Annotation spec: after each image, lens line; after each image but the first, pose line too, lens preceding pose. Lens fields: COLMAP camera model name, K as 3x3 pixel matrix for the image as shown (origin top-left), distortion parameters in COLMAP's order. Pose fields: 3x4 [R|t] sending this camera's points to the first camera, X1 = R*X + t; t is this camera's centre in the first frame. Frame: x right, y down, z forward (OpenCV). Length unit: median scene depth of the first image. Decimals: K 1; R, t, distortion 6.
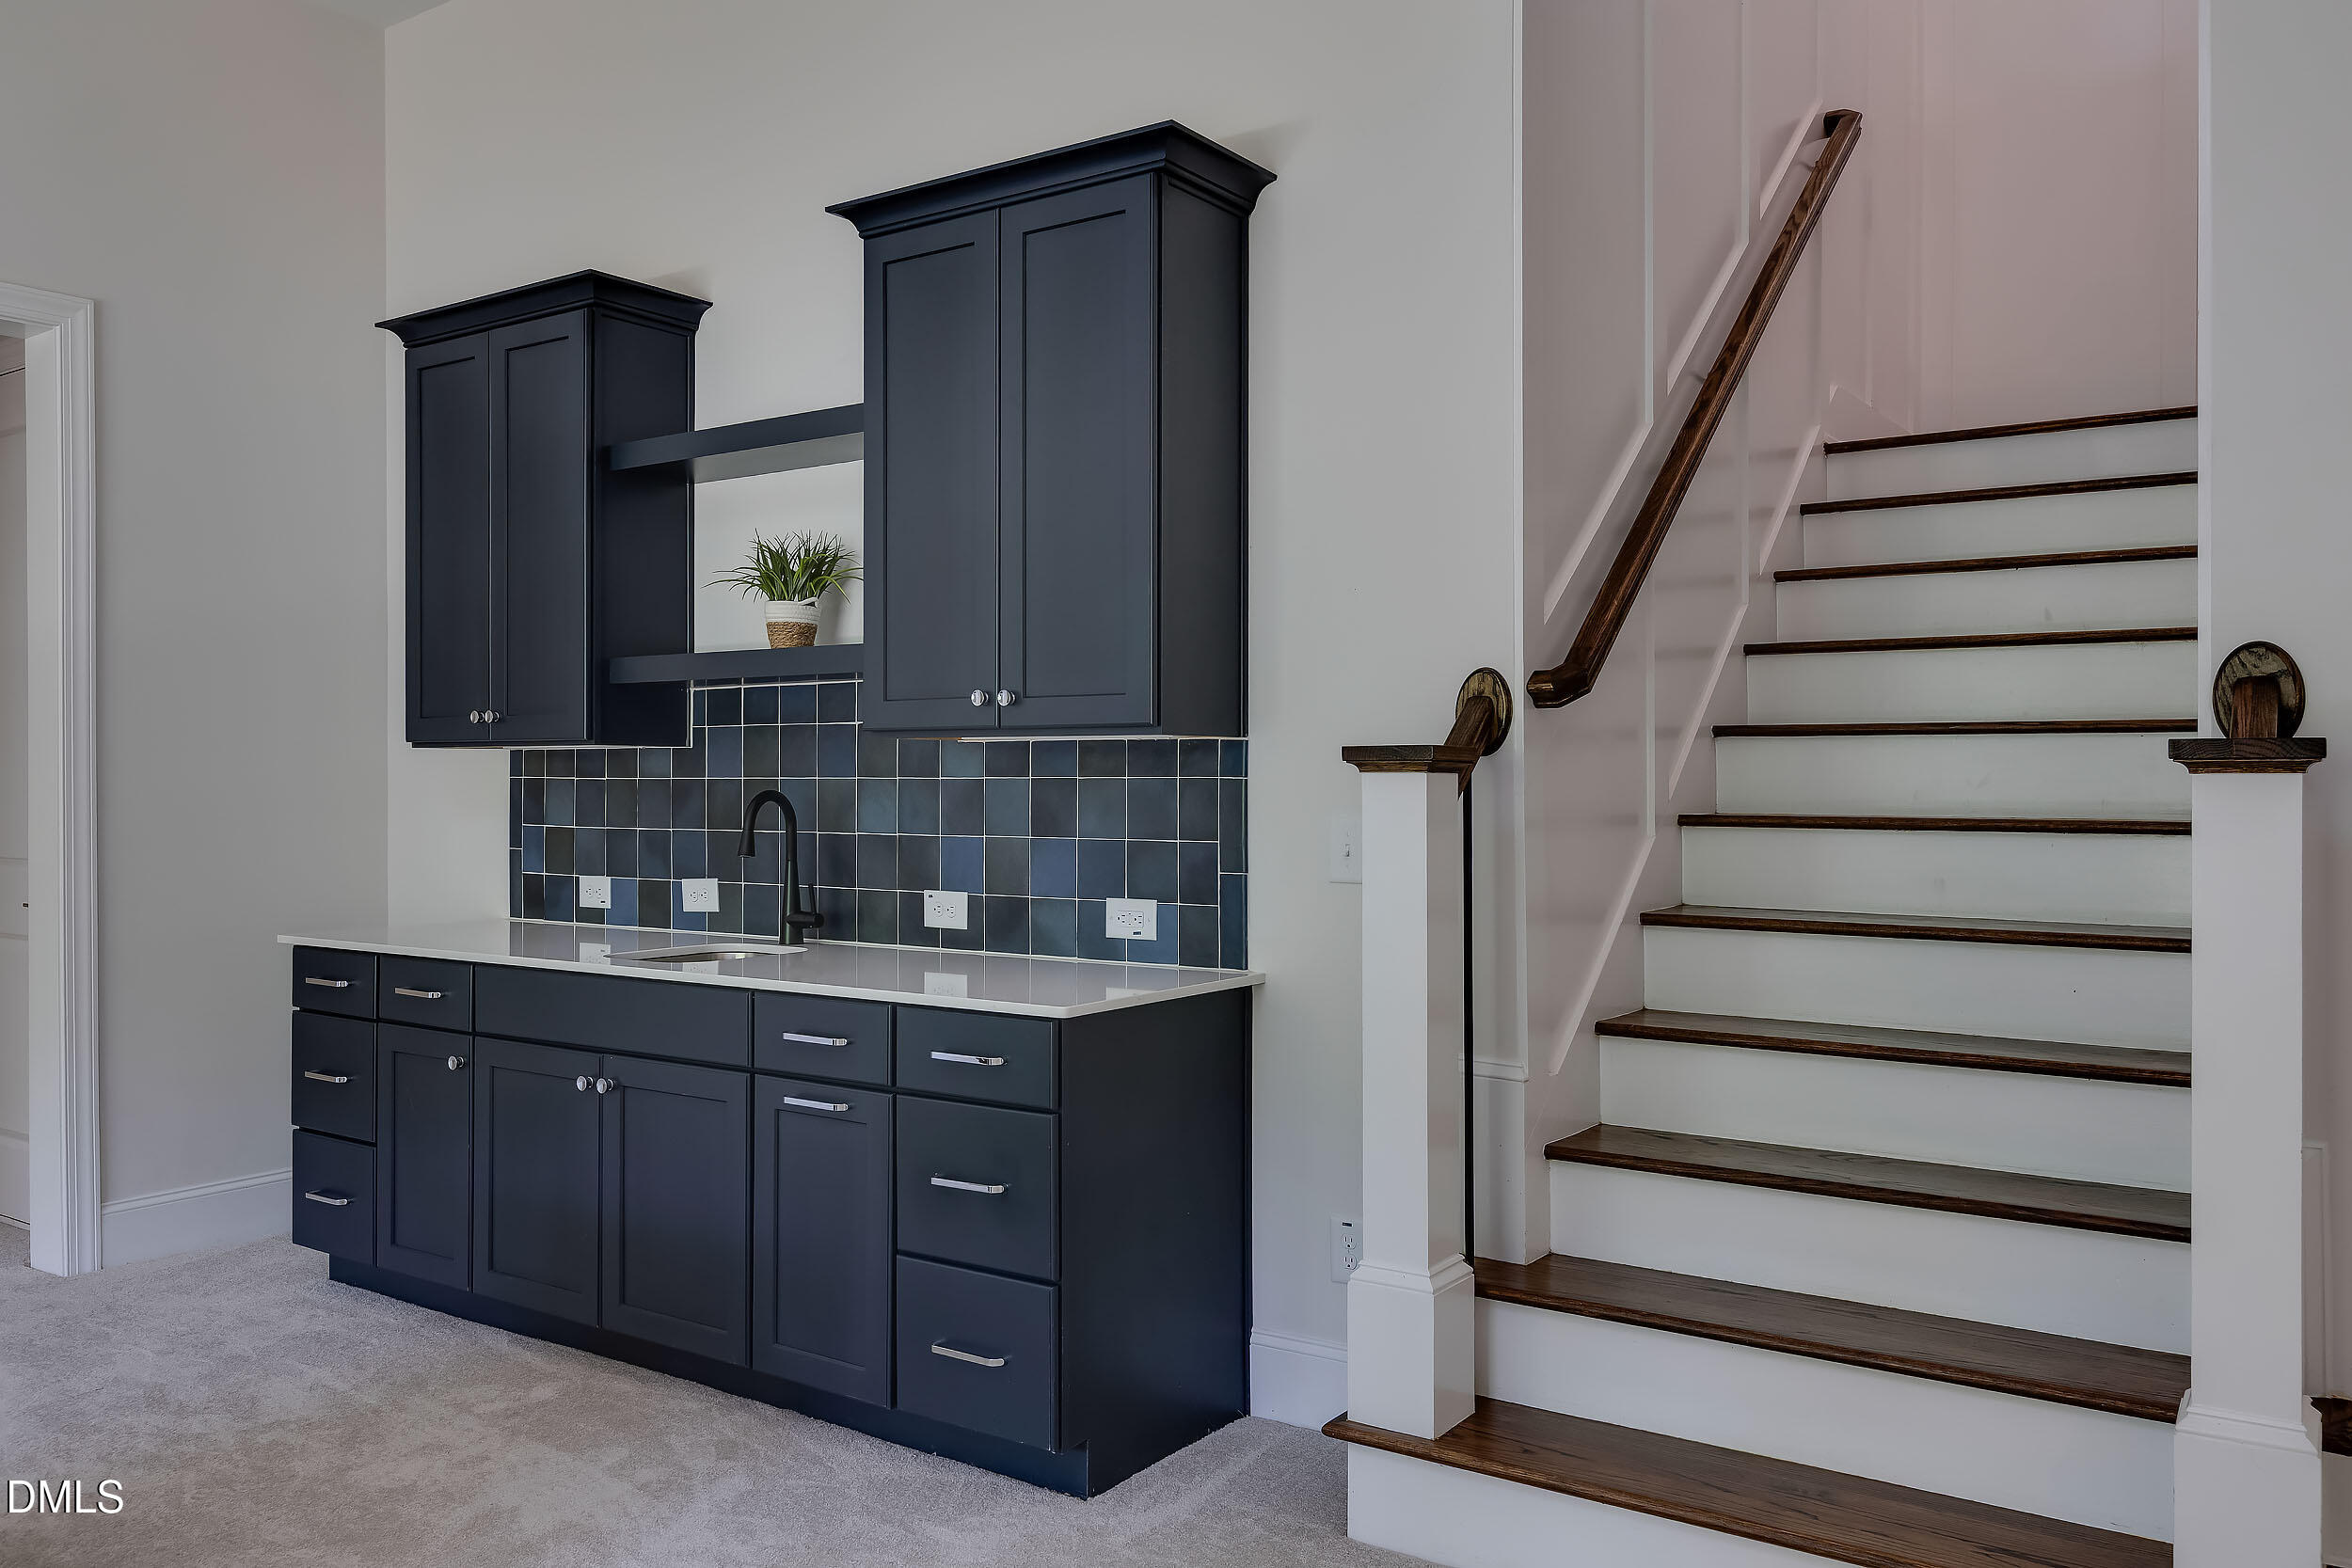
lens RADIAL K [[1790.8, 0, 1177.2], [0, 1790.8, 780.1], [0, 0, 1]] dist [0.004167, 0.001077]
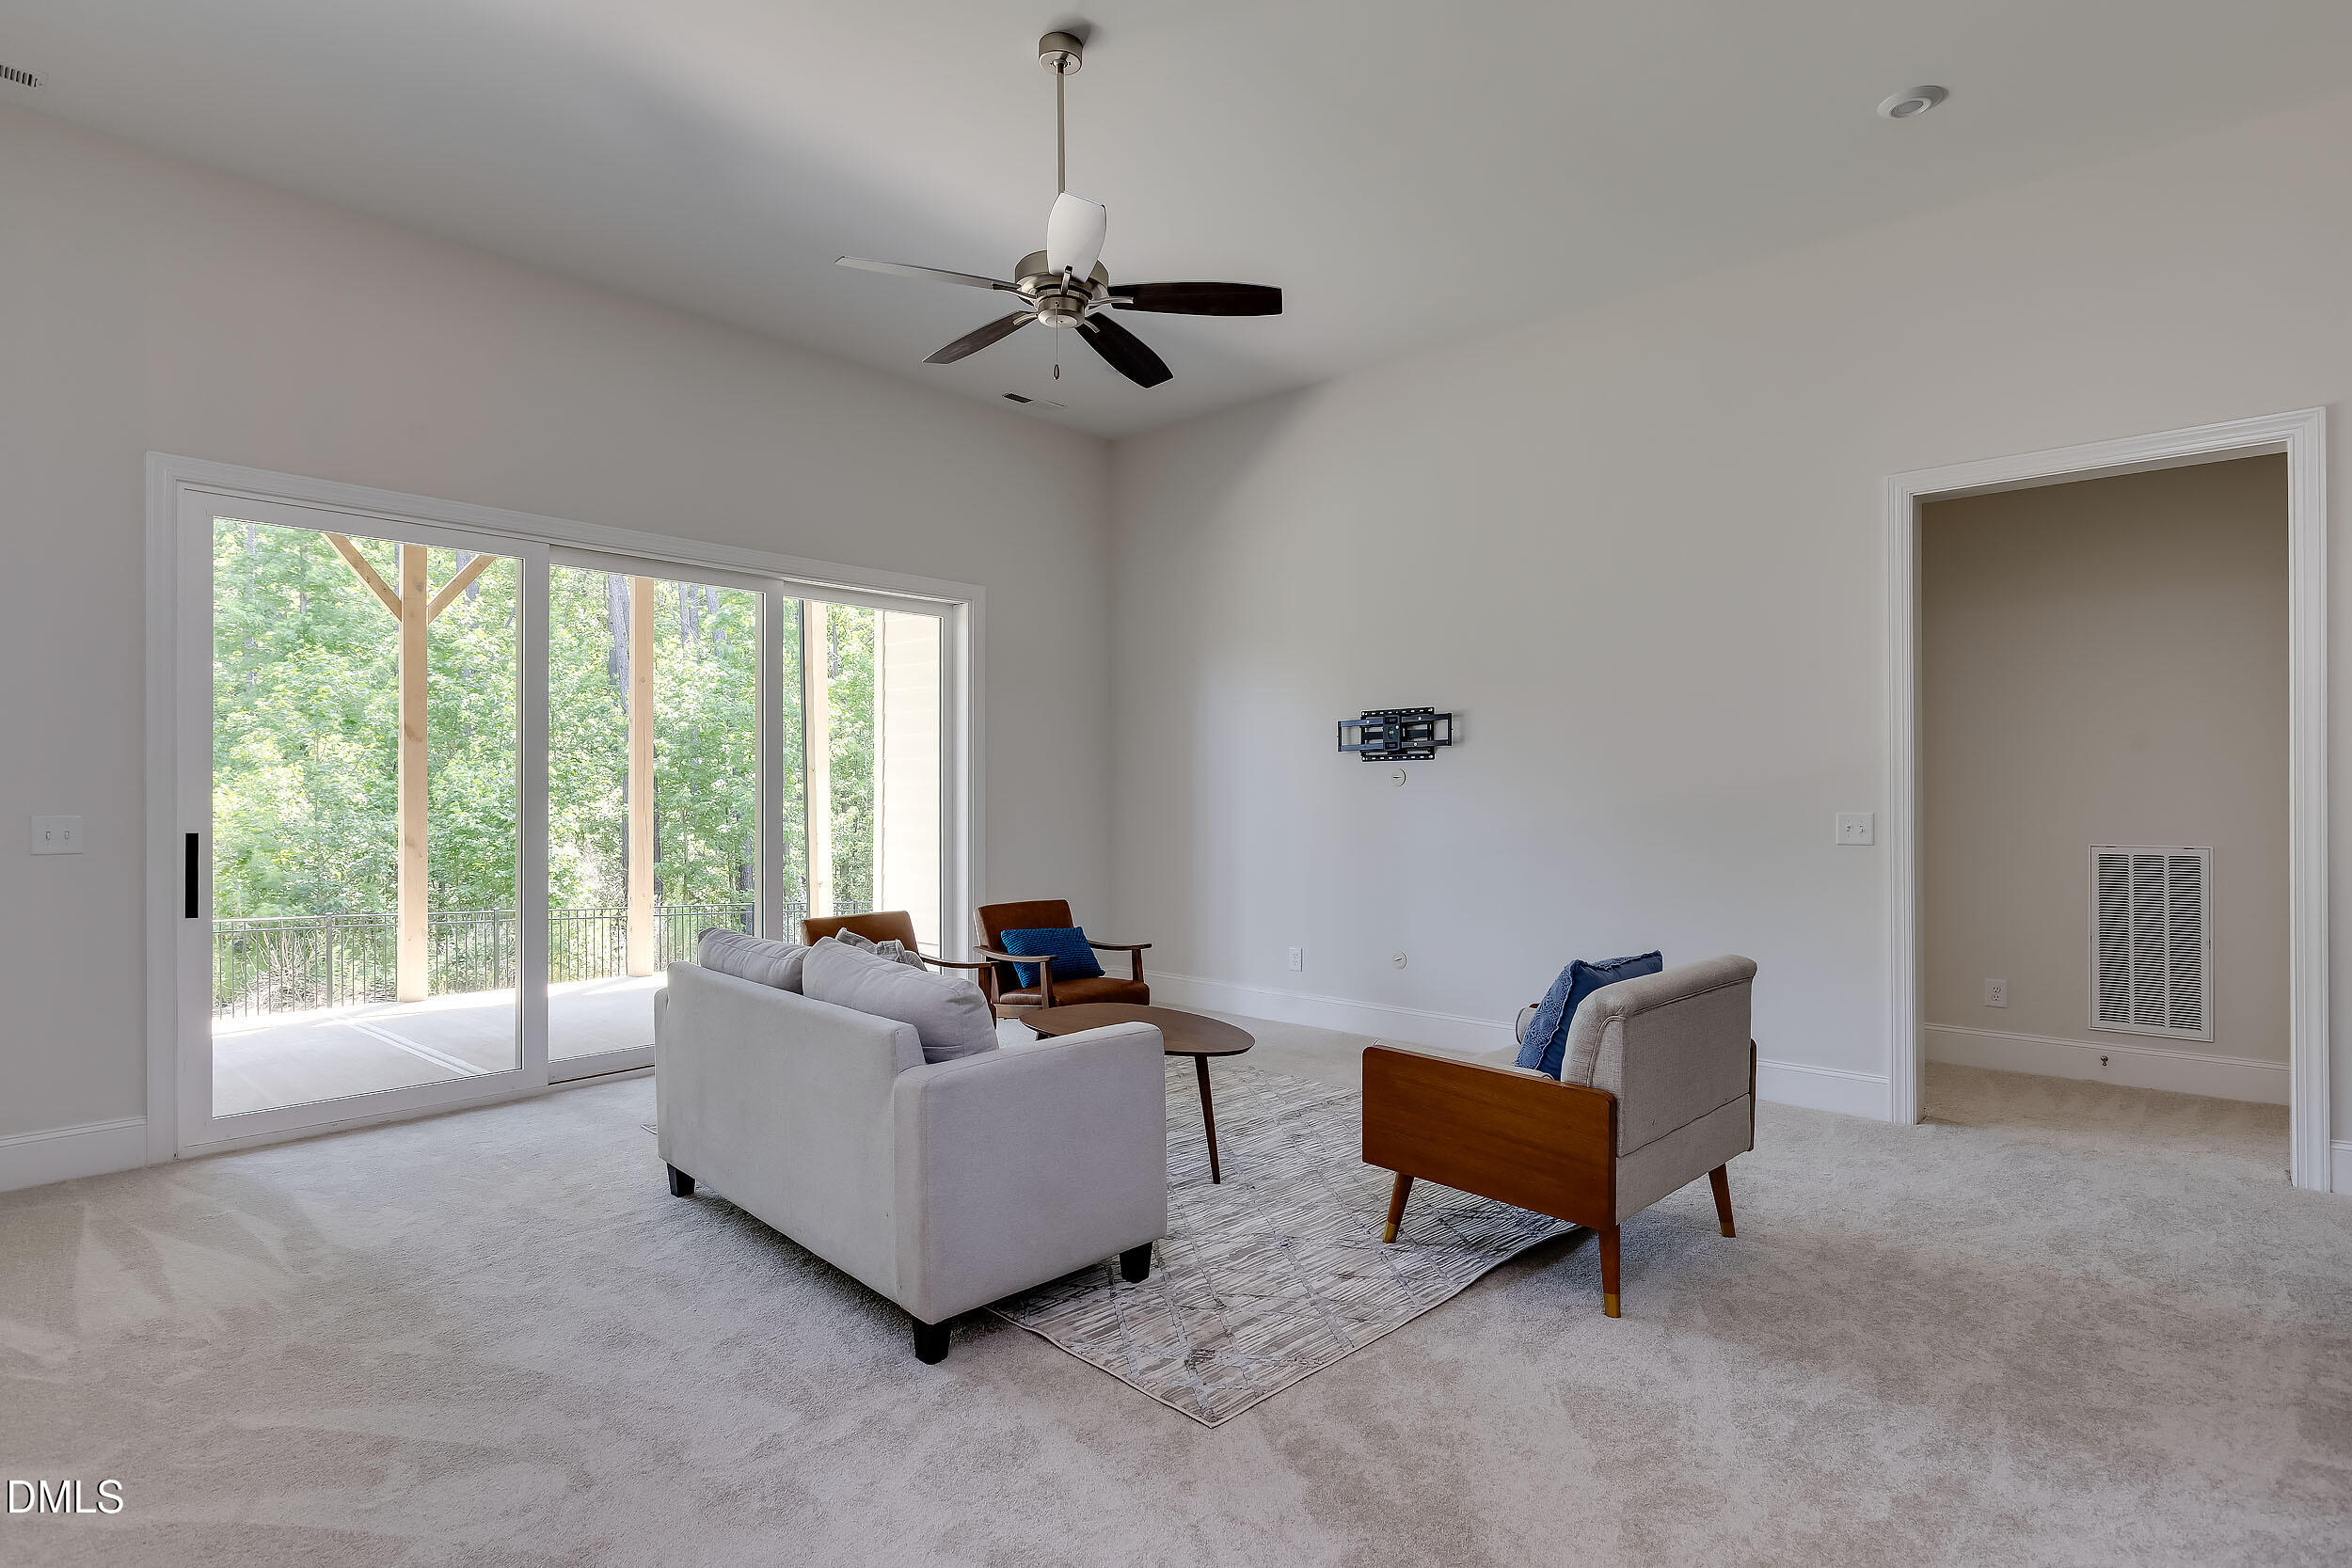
lens RADIAL K [[1271.8, 0, 1178.1], [0, 1271.8, 785.2], [0, 0, 1]] dist [0.005180, 0.001611]
pose [[-0.142636, -0.001239, -0.989774, 0.482267], [-0.002352, 0.999997, -0.000913, -0.004573], [0.989772, 0.002198, -0.142639, 0.438648]]
